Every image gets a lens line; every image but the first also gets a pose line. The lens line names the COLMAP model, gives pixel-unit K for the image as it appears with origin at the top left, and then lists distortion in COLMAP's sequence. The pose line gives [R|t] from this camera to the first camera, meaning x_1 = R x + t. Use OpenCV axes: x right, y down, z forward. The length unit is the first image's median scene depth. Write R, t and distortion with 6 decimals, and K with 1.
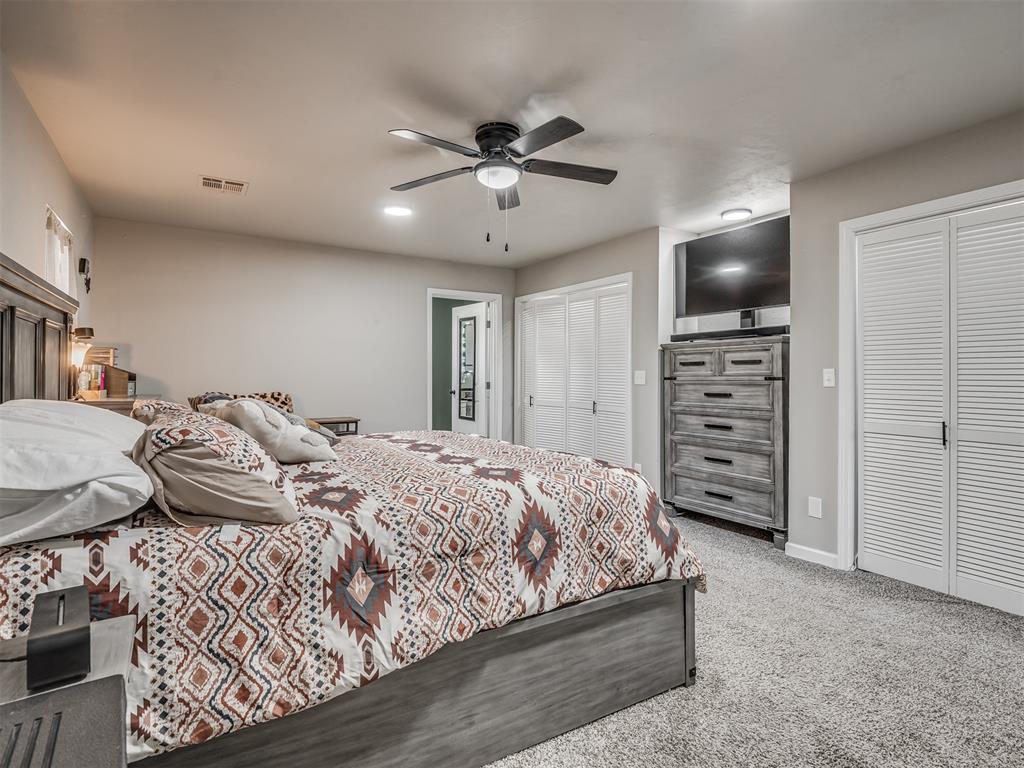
lens RADIAL K [[522.6, 0, 511.8], [0, 522.6, 377.8], [0, 0, 1]] dist [0.000224, -0.000053]
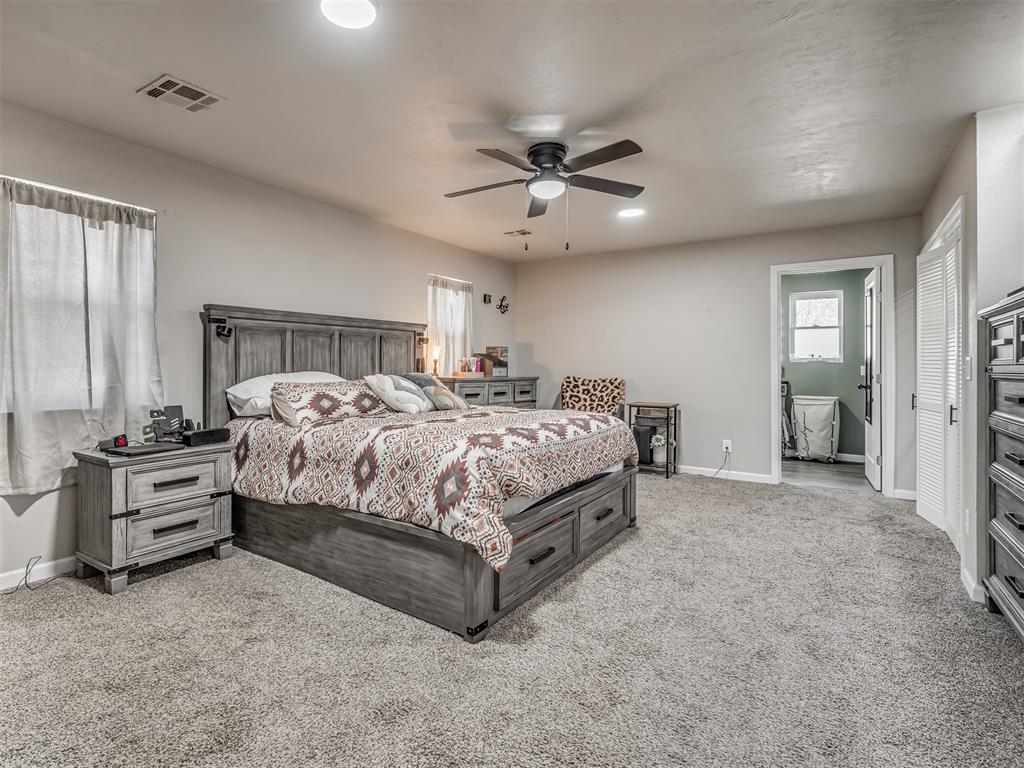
lens RADIAL K [[522.6, 0, 508.2], [0, 522.6, 375.7], [0, 0, 1]] dist [0.000224, -0.000053]
pose [[0.420984, 0.018330, -0.906883, 1.620985], [-0.007125, 0.999832, 0.016901, 0.009592], [0.907040, -0.000654, 0.421044, 0.721935]]
